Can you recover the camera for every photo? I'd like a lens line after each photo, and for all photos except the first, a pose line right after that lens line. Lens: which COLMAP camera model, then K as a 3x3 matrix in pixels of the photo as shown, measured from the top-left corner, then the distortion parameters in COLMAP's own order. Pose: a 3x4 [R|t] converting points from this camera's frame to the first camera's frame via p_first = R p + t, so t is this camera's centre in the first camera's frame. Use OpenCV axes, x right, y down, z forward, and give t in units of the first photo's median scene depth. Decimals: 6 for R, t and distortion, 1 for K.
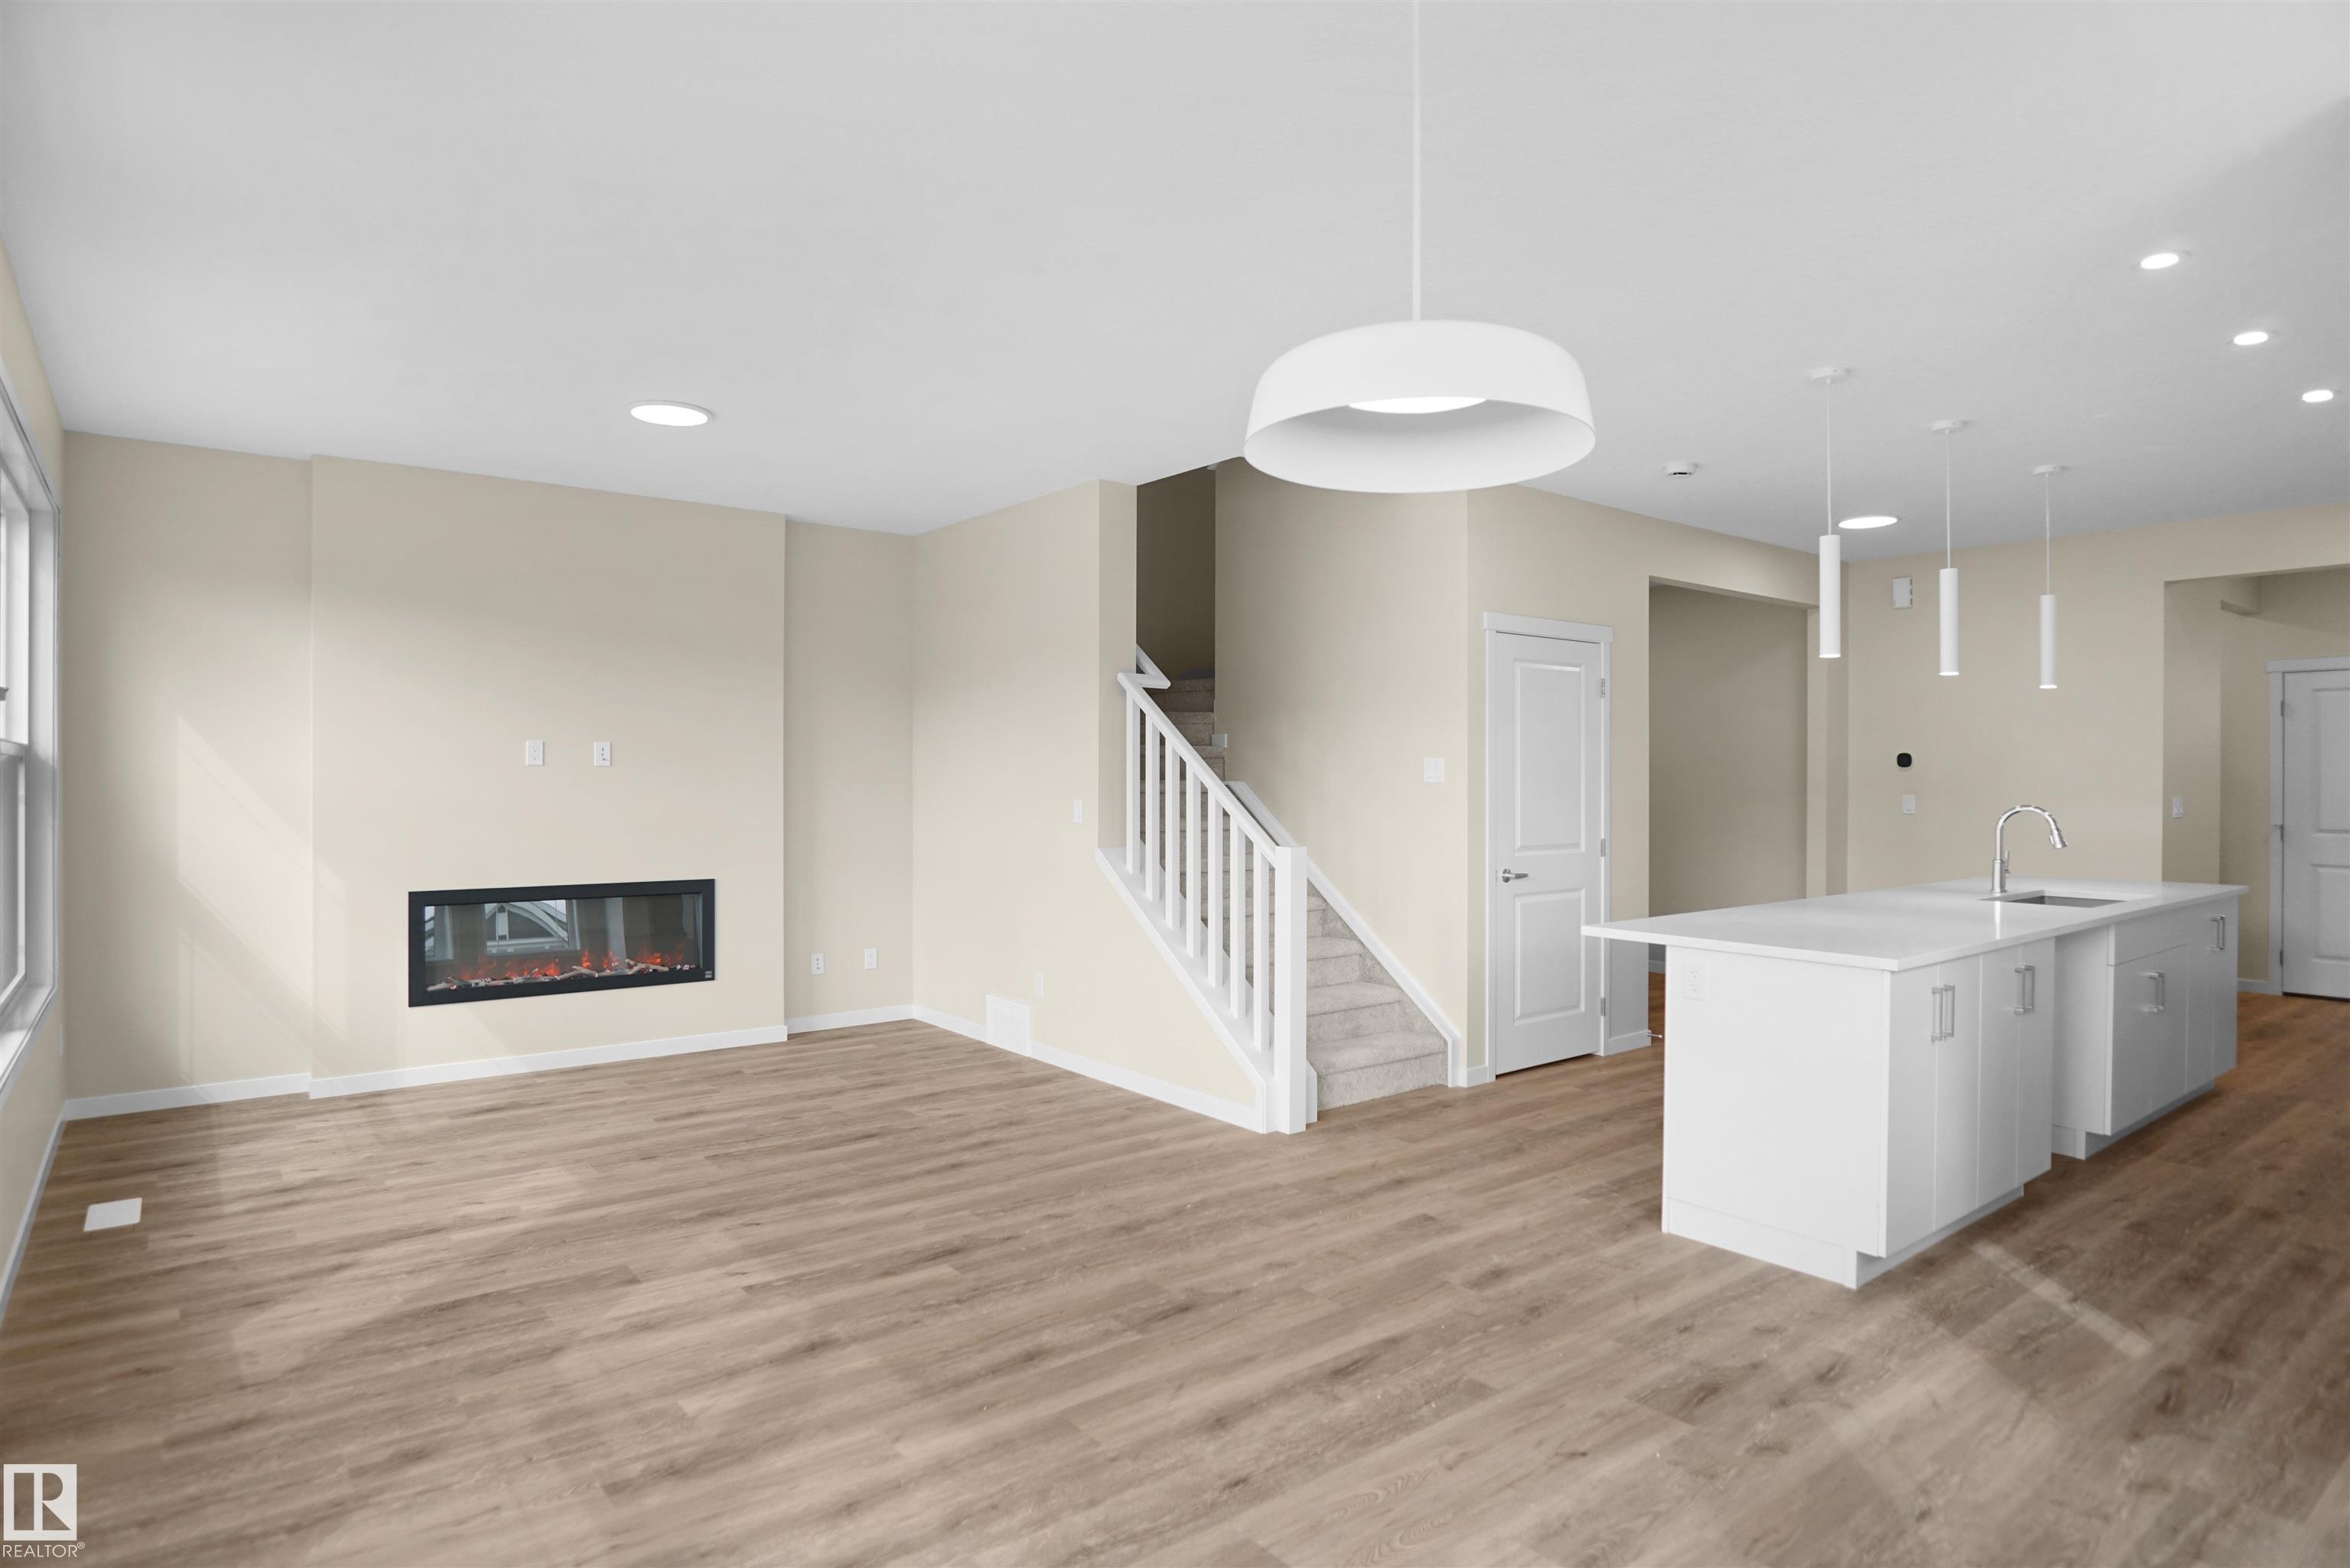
lens RADIAL K [[1254.4, 0, 1185.5], [0, 1254.4, 779.6], [0, 0, 1]] dist [-0.023481, 0.003071]
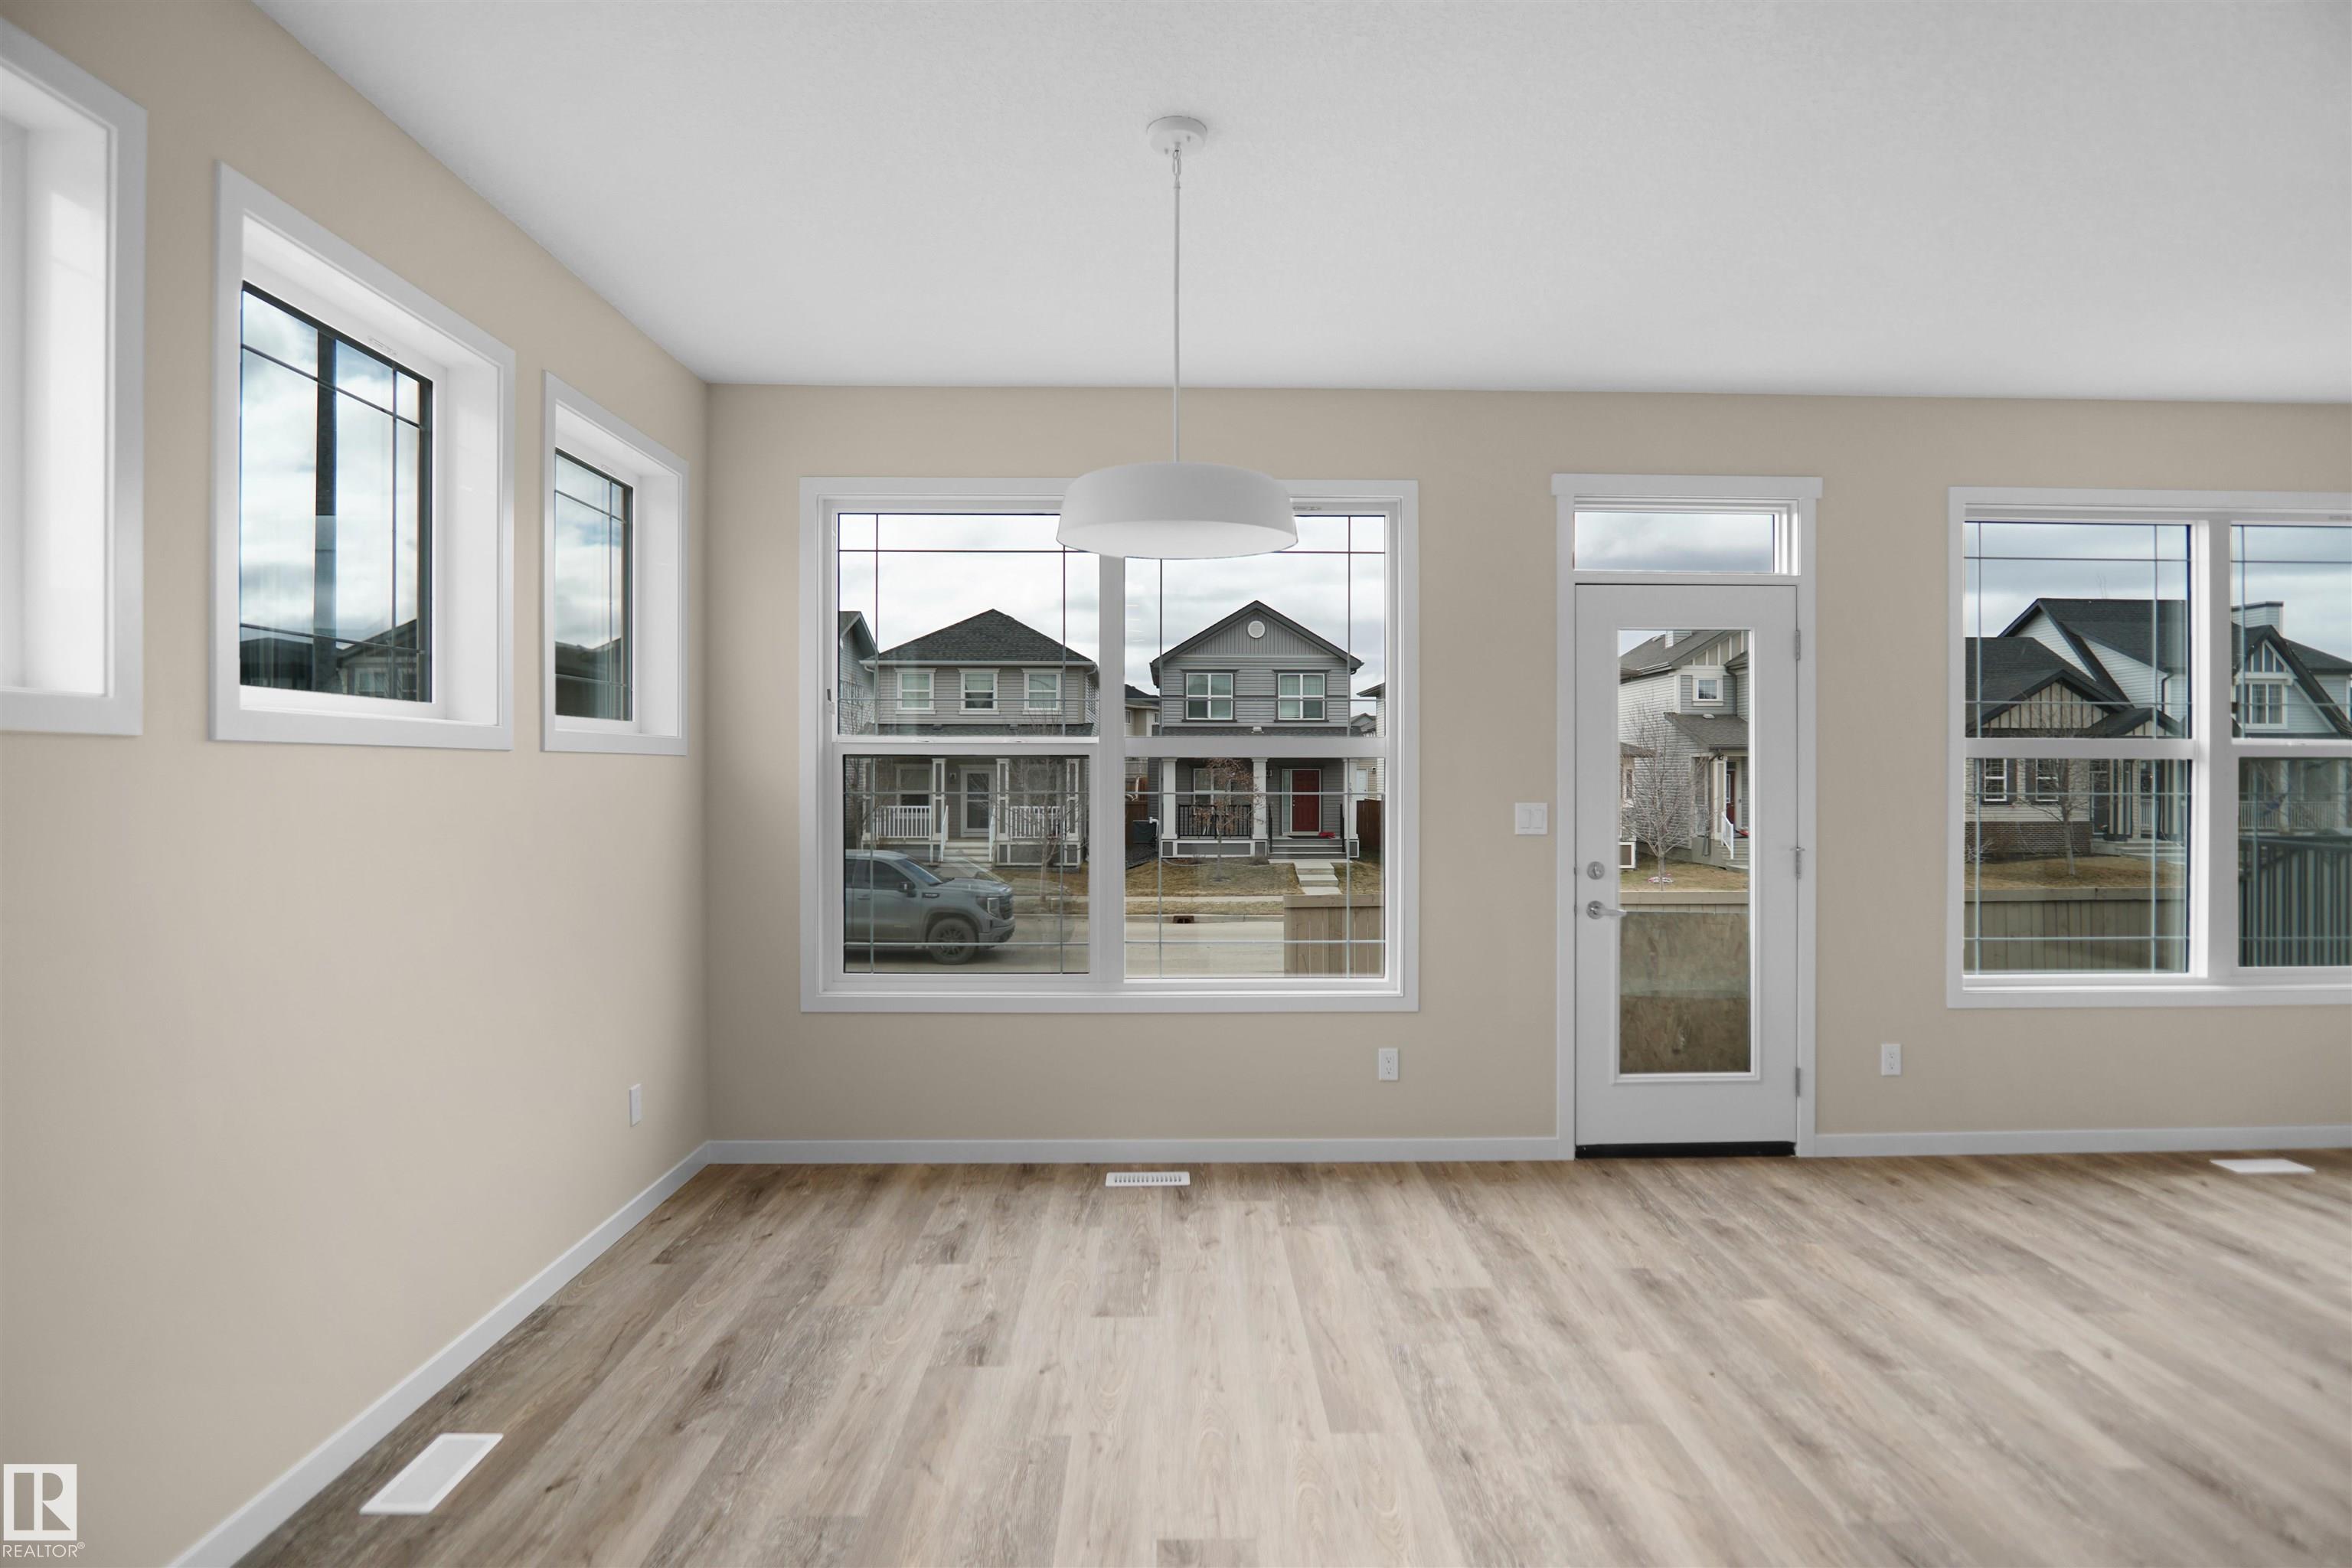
lens RADIAL K [[1274.5, 0, 1180.1], [0, 1274.5, 774.0], [0, 0, 1]] dist [-0.025739, 0.002124]
pose [[-0.606863, -0.002032, -0.794804, 0.581646], [-0.002648, 0.999996, -0.000534, -0.003071], [0.794802, 0.001781, -0.606866, 0.820086]]
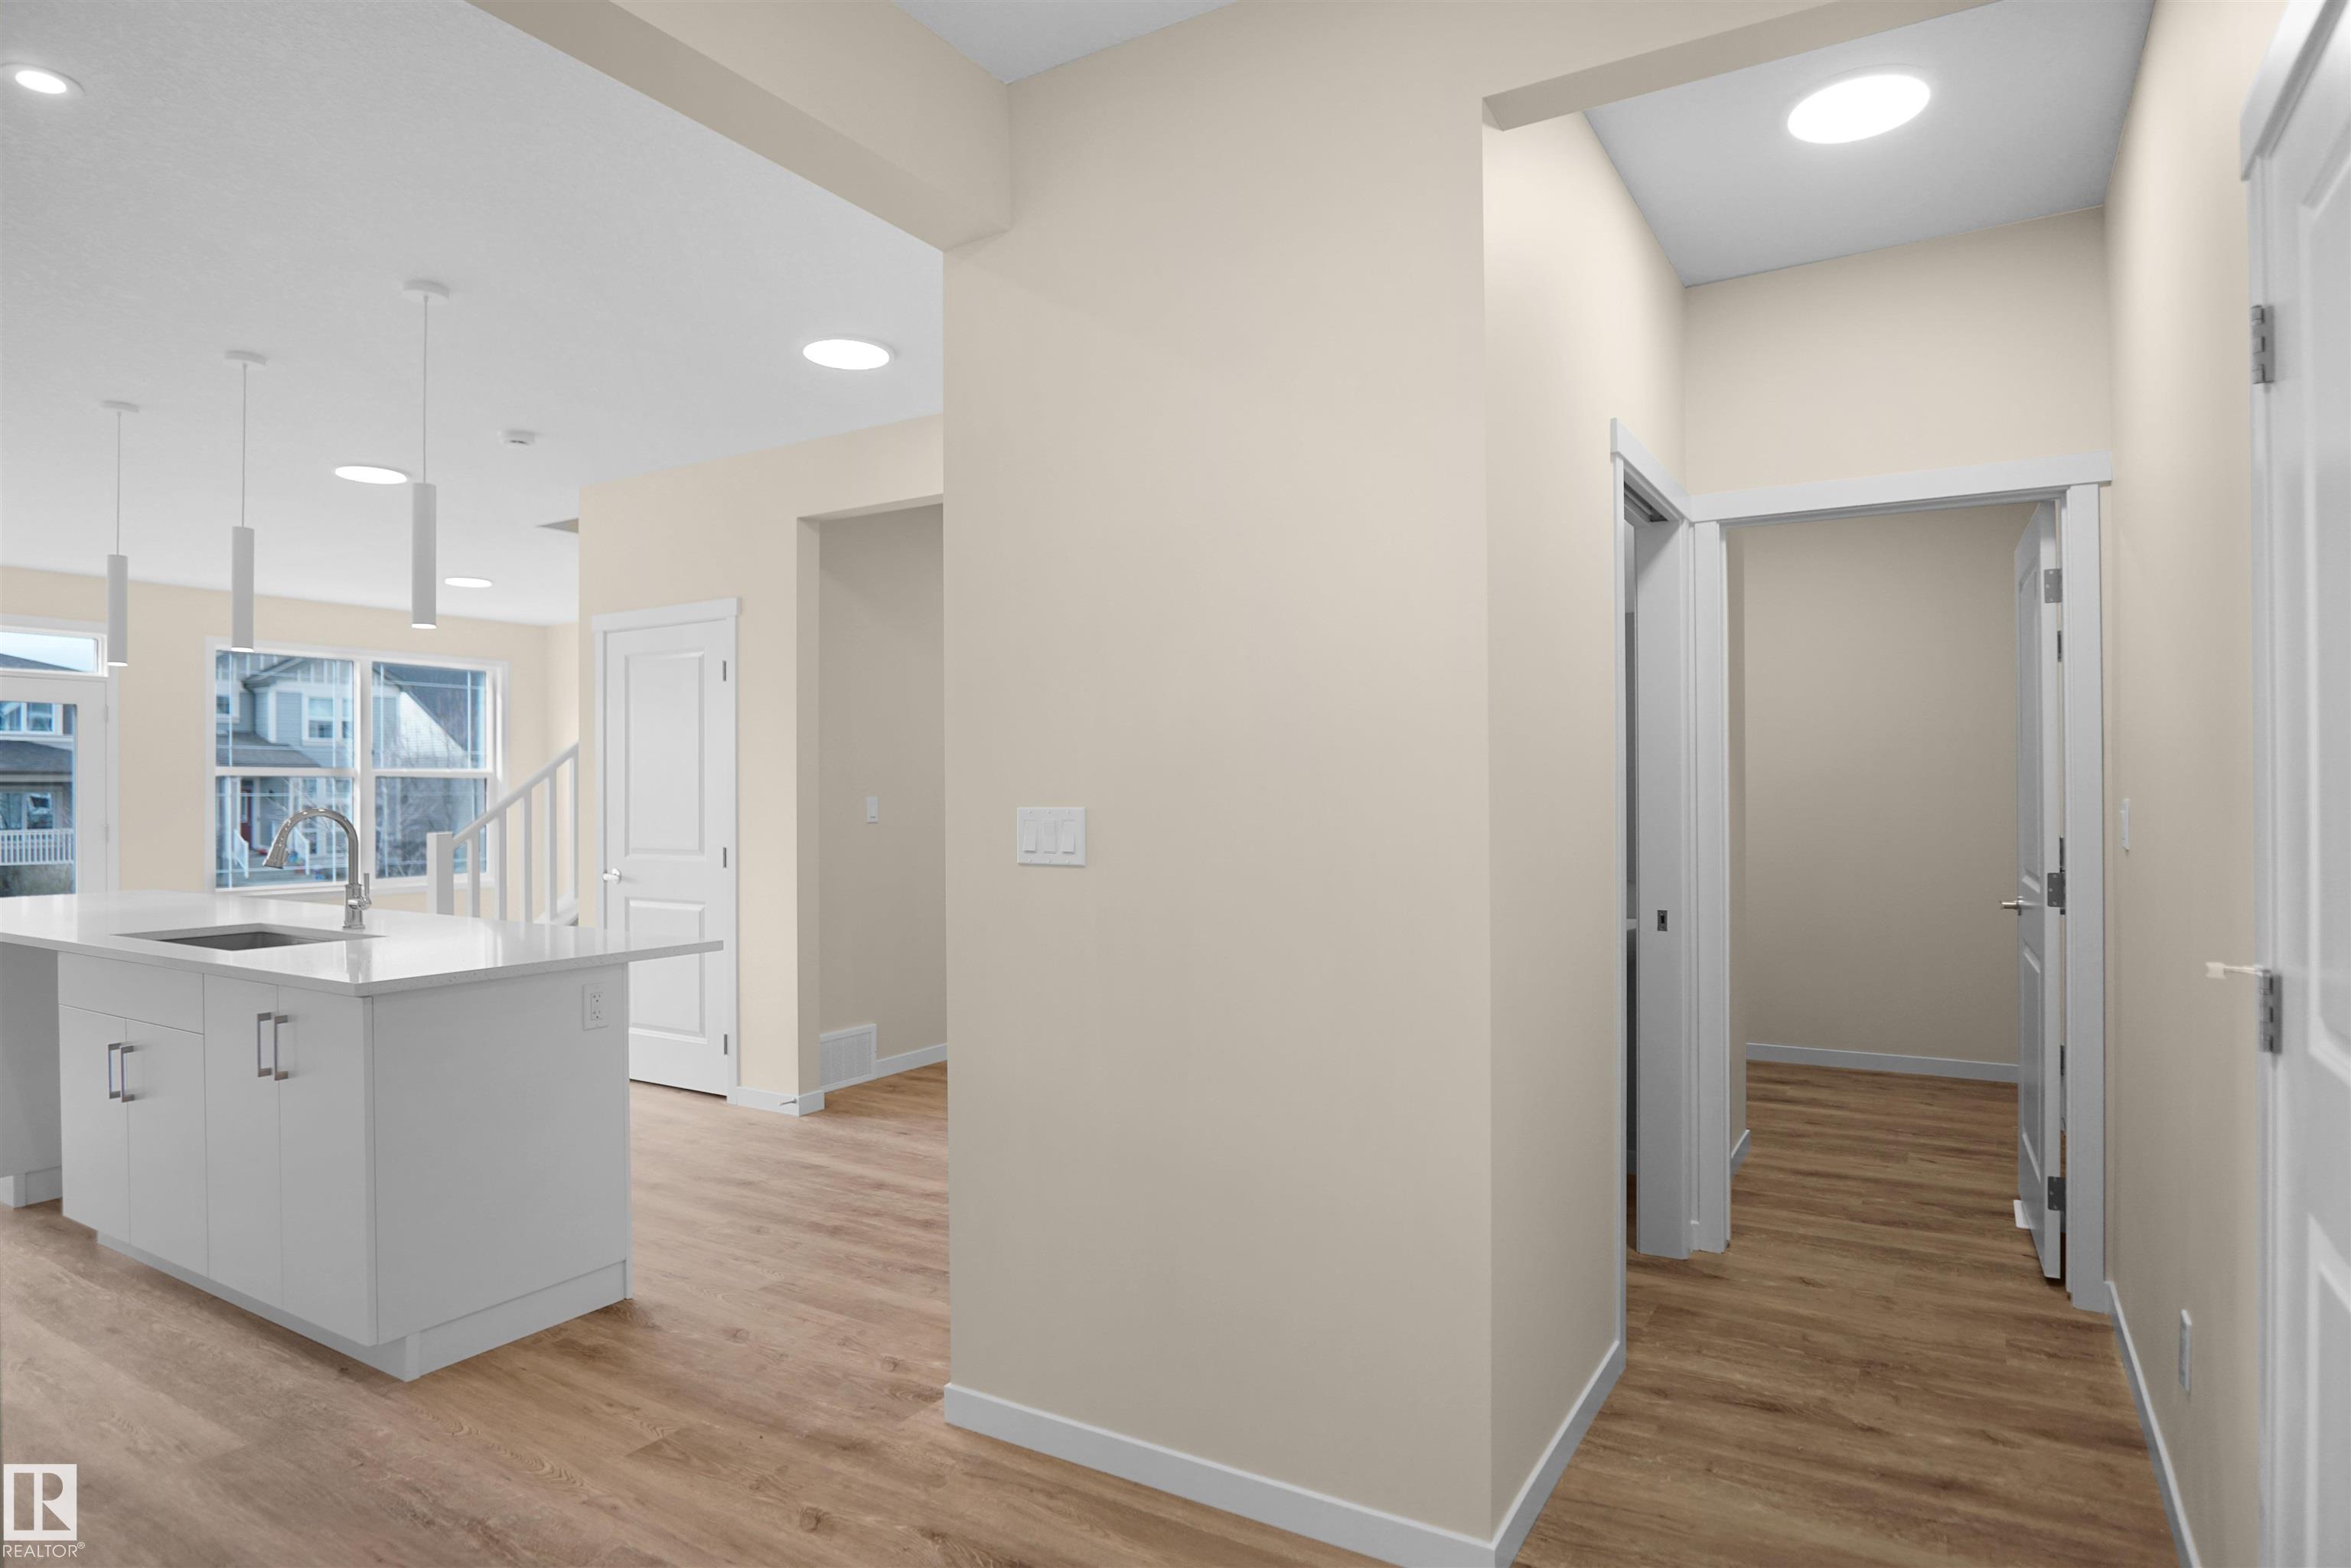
lens RADIAL K [[1257.7, 0, 1224.0], [0, 1257.7, 785.8], [0, 0, 1]] dist [-0.031371, 0.006571]
pose [[0.390668, -0.006253, -0.920510, 1.844594], [0.004916, 0.999977, -0.004707, 0.014430], [0.920518, -0.002687, 0.390690, 1.433992]]
